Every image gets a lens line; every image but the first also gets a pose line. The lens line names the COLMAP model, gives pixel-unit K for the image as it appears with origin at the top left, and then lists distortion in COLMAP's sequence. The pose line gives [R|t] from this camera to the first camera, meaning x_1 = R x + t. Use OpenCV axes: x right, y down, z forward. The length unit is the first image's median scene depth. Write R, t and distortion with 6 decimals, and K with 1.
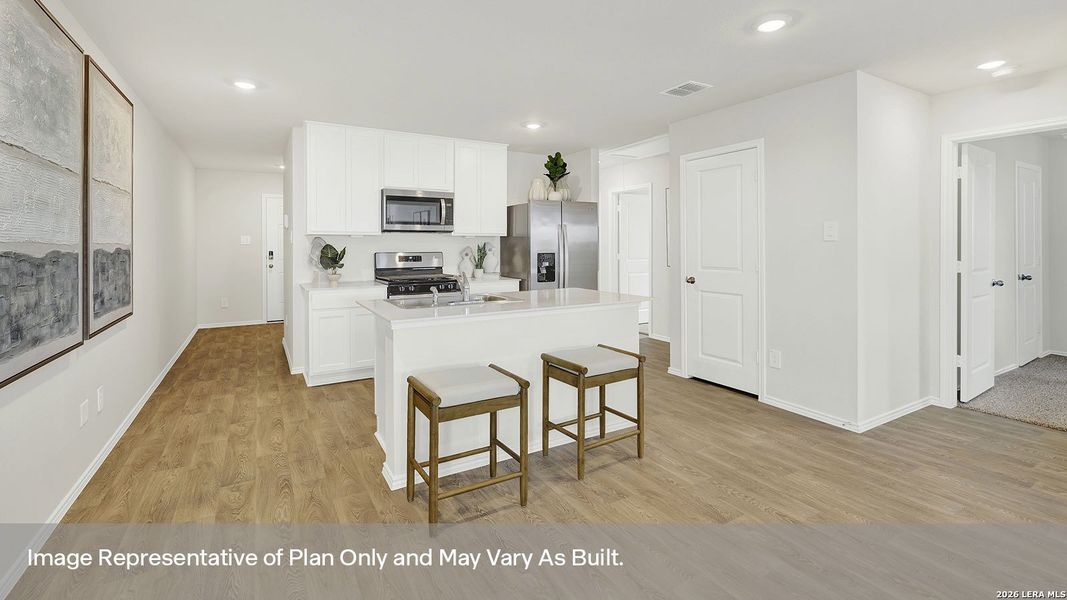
lens RADIAL K [[454.4, 0, 522.2], [0, 454.4, 249.5], [0, 0, 1]] dist [0.002035, 0.002280]
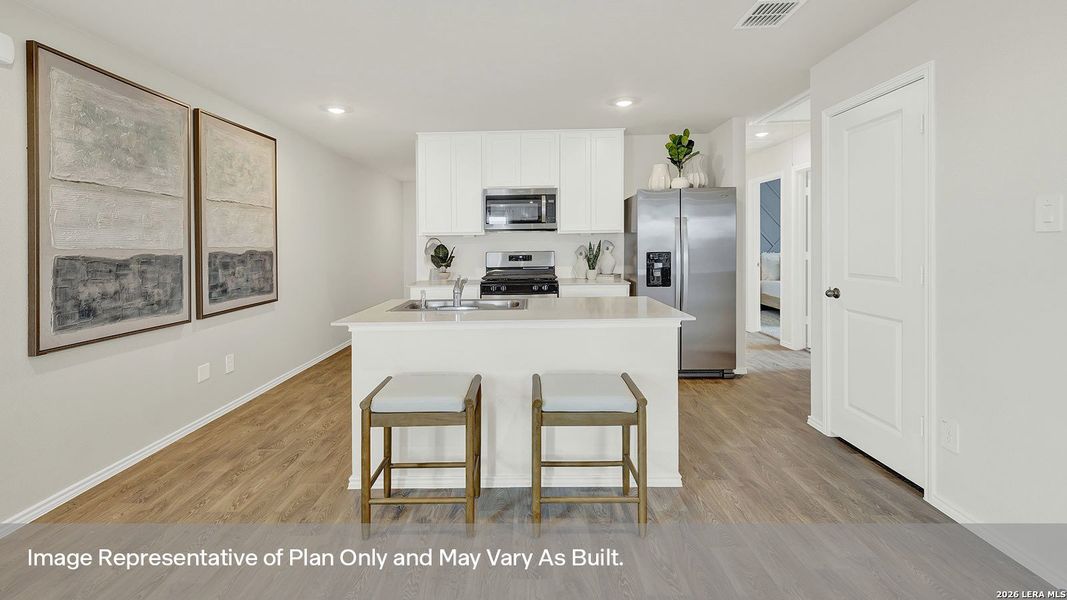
lens RADIAL K [[454.4, 0, 529.3], [0, 454.4, 252.7], [0, 0, 1]] dist [0.002035, 0.002280]
pose [[0.861127, 0.000179, -0.508390, 0.299155], [0.007487, 0.999887, 0.013033, -0.004667], [0.508335, -0.015029, 0.861028, 0.171841]]
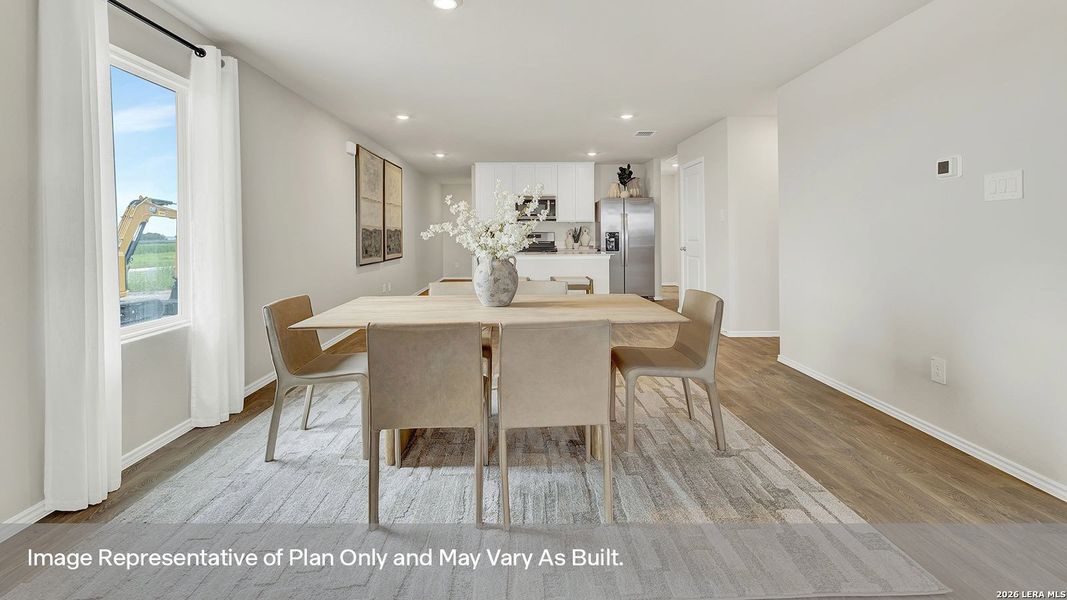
lens RADIAL K [[454.4, 0, 534.7], [0, 454.4, 239.4], [0, 0, 1]] dist [0.002035, 0.002280]
pose [[0.880598, 0.003628, -0.473850, 0.601329], [-0.000677, 0.999979, 0.006399, 0.023345], [0.473864, -0.005314, 0.880582, -0.519356]]
